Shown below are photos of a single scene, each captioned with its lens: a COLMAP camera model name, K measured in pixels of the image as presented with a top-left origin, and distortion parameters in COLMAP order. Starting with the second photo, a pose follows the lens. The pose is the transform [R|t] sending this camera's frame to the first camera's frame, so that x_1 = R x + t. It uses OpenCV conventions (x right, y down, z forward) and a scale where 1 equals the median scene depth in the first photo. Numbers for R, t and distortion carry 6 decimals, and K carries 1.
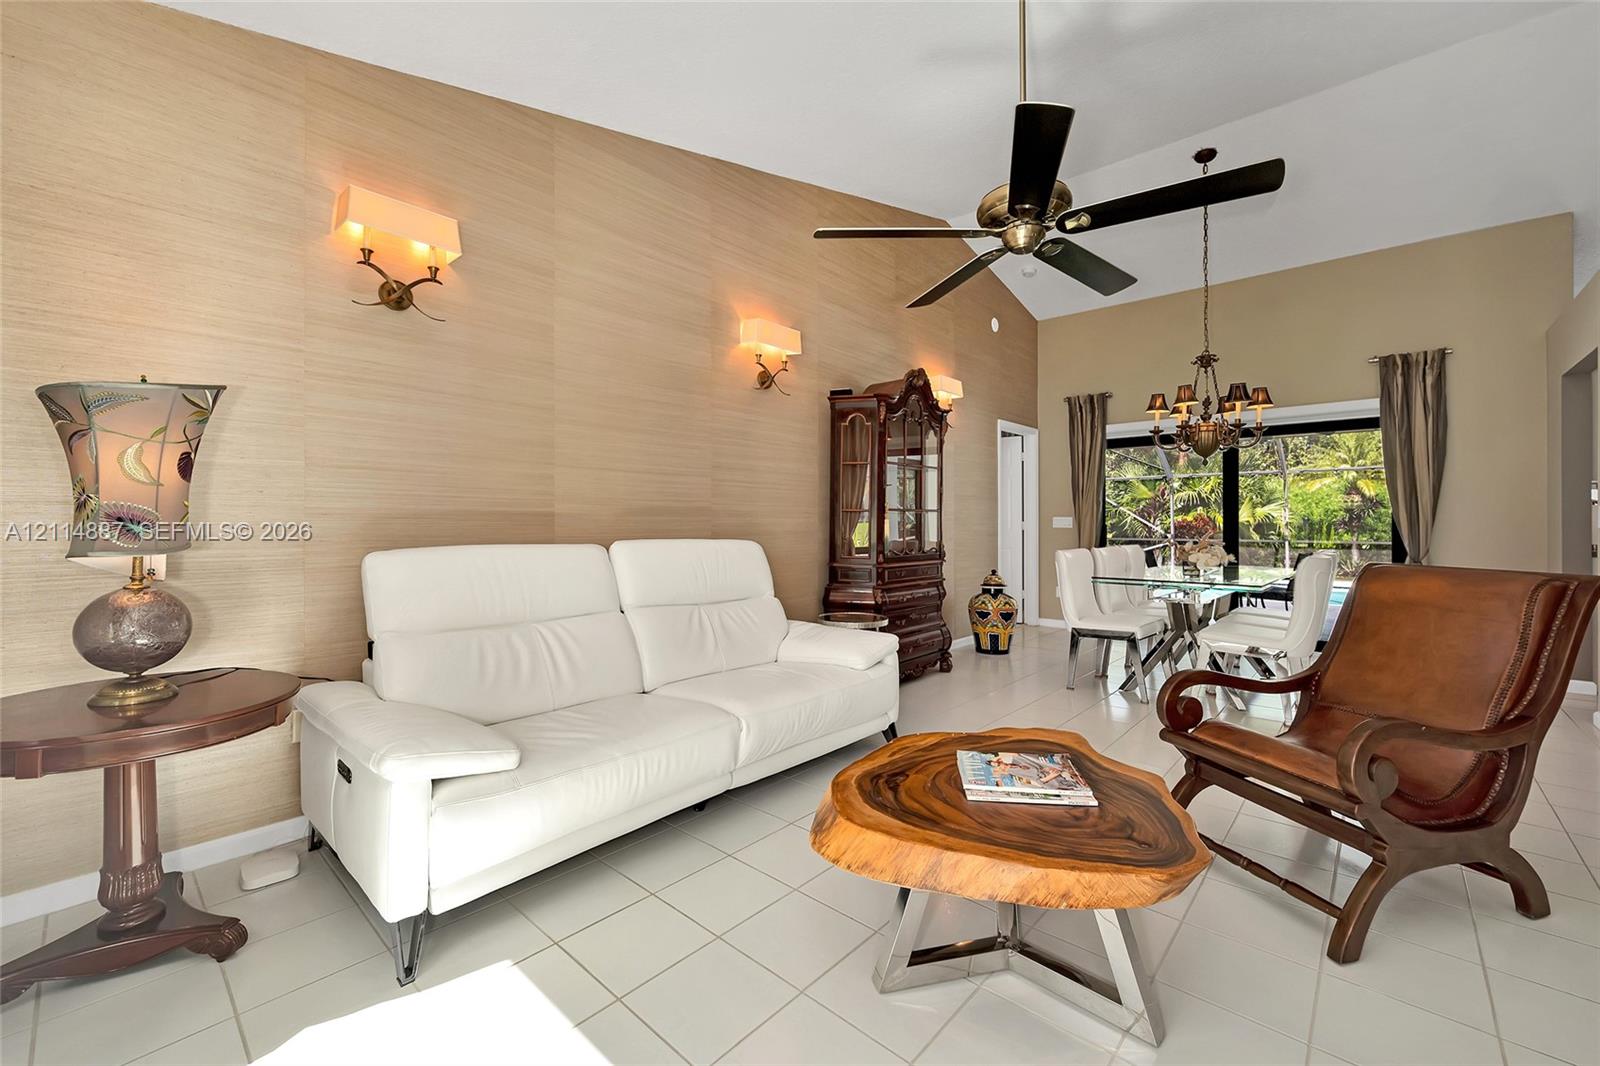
lens RADIAL K [[639.6, 0, 794.0], [0, 639.6, 537.0], [0, 0, 1]] dist [-0.006626, 0.001696]
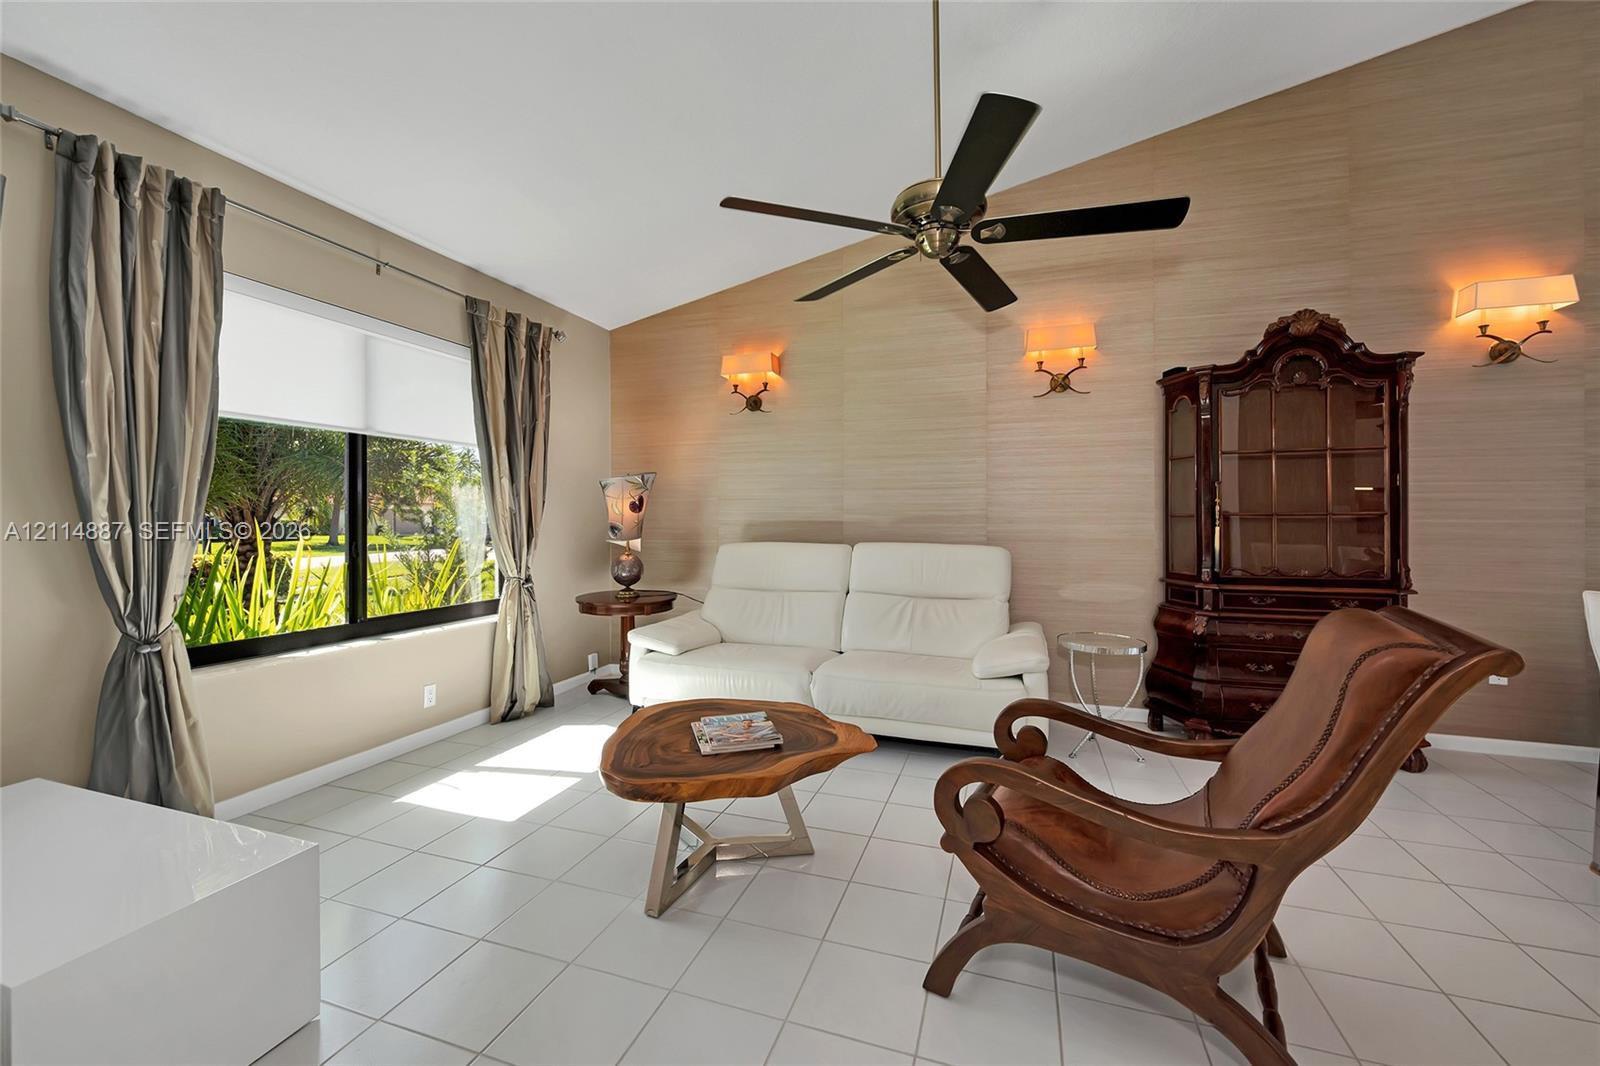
lens RADIAL K [[639.6, 0, 813.4], [0, 639.6, 529.1], [0, 0, 1]] dist [-0.006626, 0.001696]
pose [[0.407232, 0.006041, -0.913305, 0.715354], [-0.028571, 0.999573, -0.006128, -0.008196], [0.912878, 0.028590, 0.407231, 0.284424]]
